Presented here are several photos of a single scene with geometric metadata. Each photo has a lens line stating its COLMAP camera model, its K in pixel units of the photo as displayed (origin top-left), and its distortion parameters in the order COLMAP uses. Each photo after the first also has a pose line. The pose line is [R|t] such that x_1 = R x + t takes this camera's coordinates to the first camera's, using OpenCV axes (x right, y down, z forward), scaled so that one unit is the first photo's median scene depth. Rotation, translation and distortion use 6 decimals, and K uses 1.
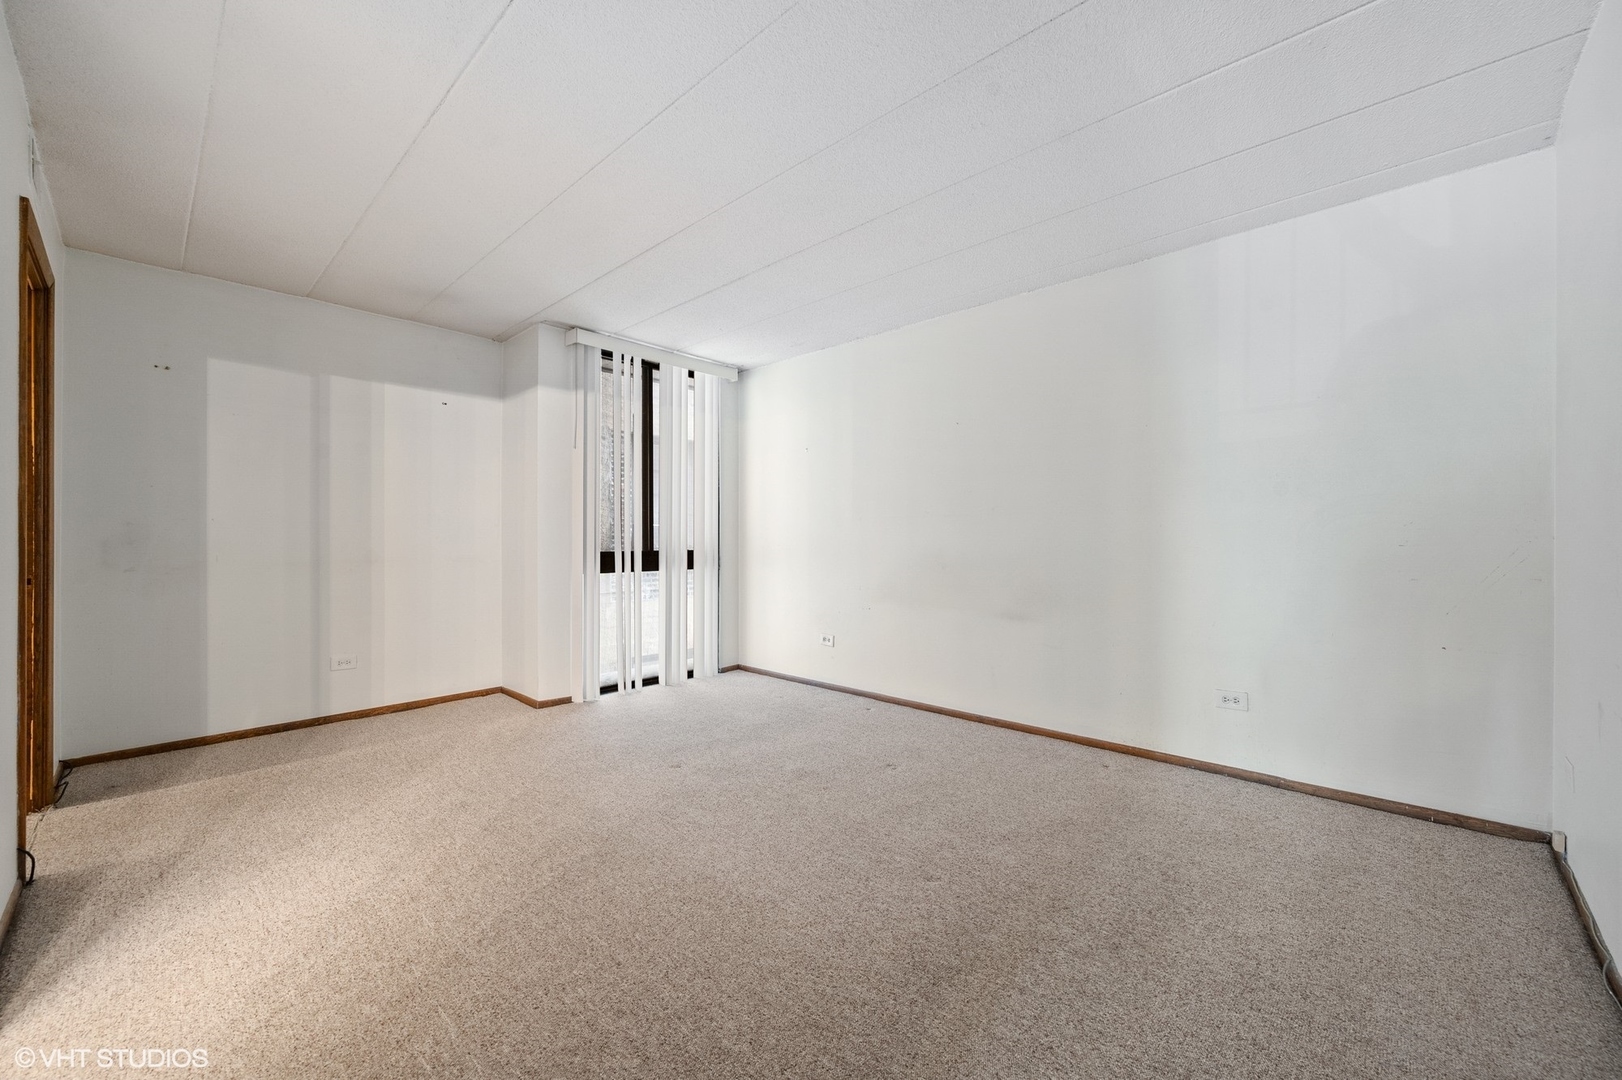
lens RADIAL K [[640.1, 0, 808.6], [0, 640.1, 539.2], [0, 0, 1]] dist [0.001053, -0.000380]
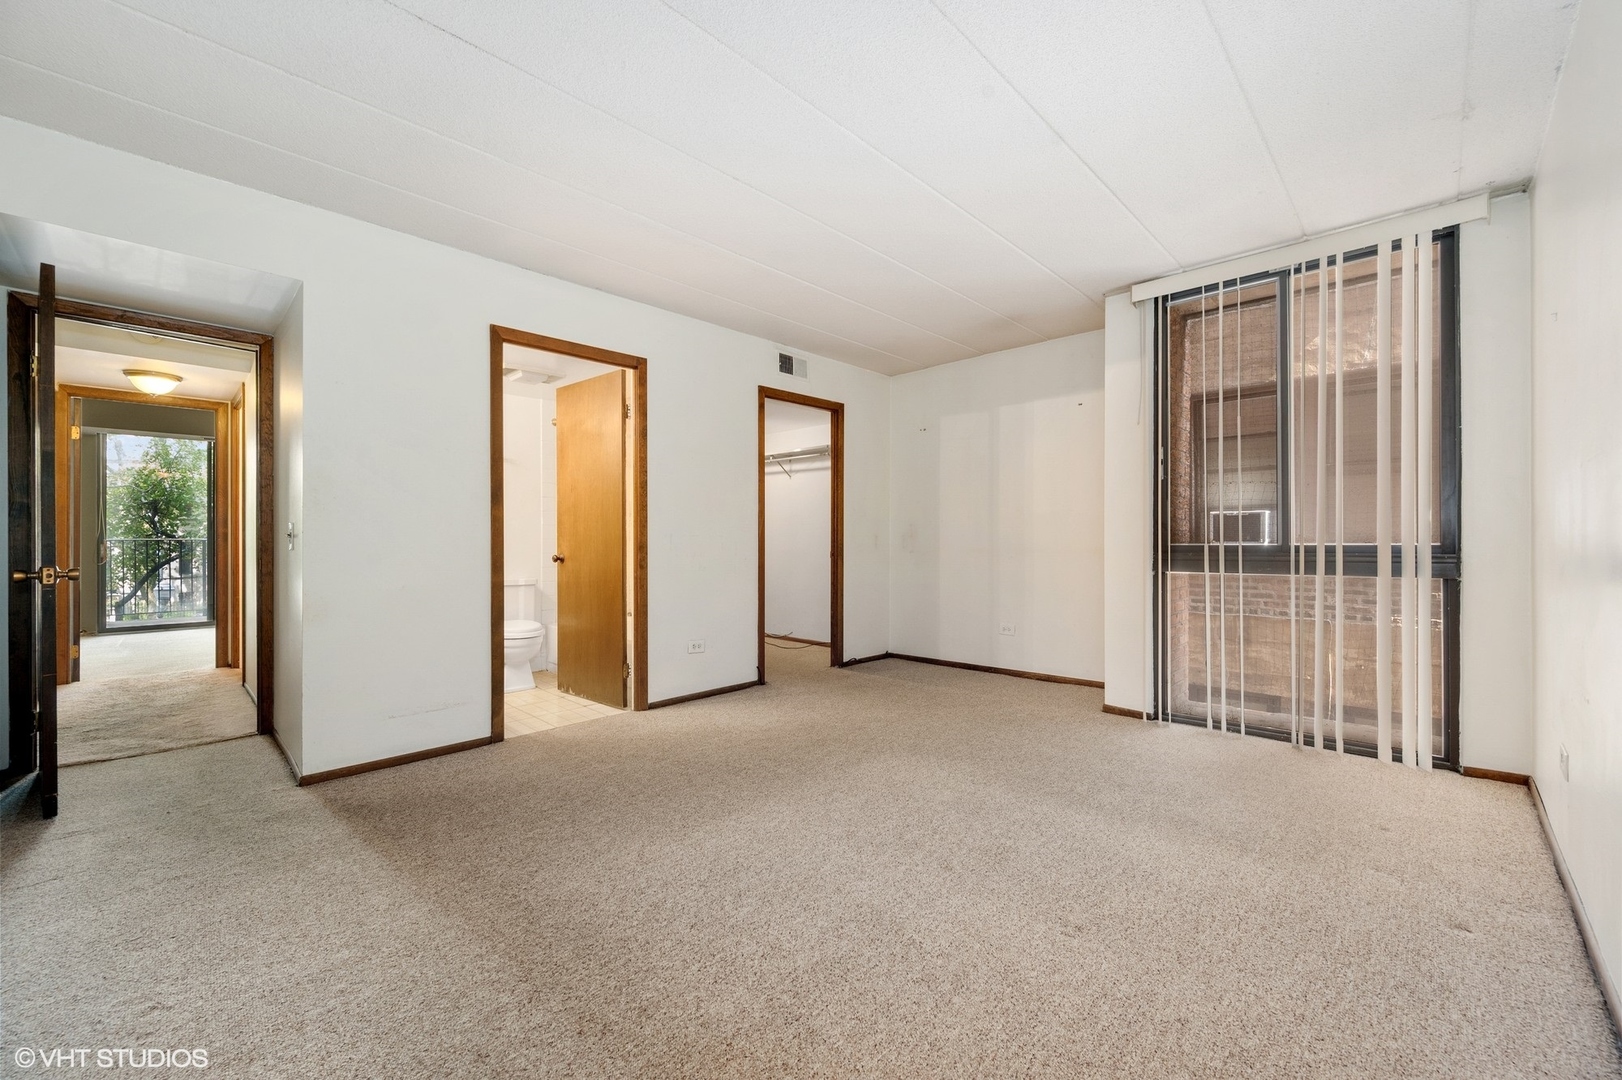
lens RADIAL K [[640.1, 0, 809.0], [0, 640.1, 543.2], [0, 0, 1]] dist [0.001053, -0.000380]
pose [[-0.020703, 0.002376, -0.999783, 0.771539], [0.008011, 0.999965, 0.002210, 0.020497], [0.999754, -0.007964, -0.020722, 0.885442]]
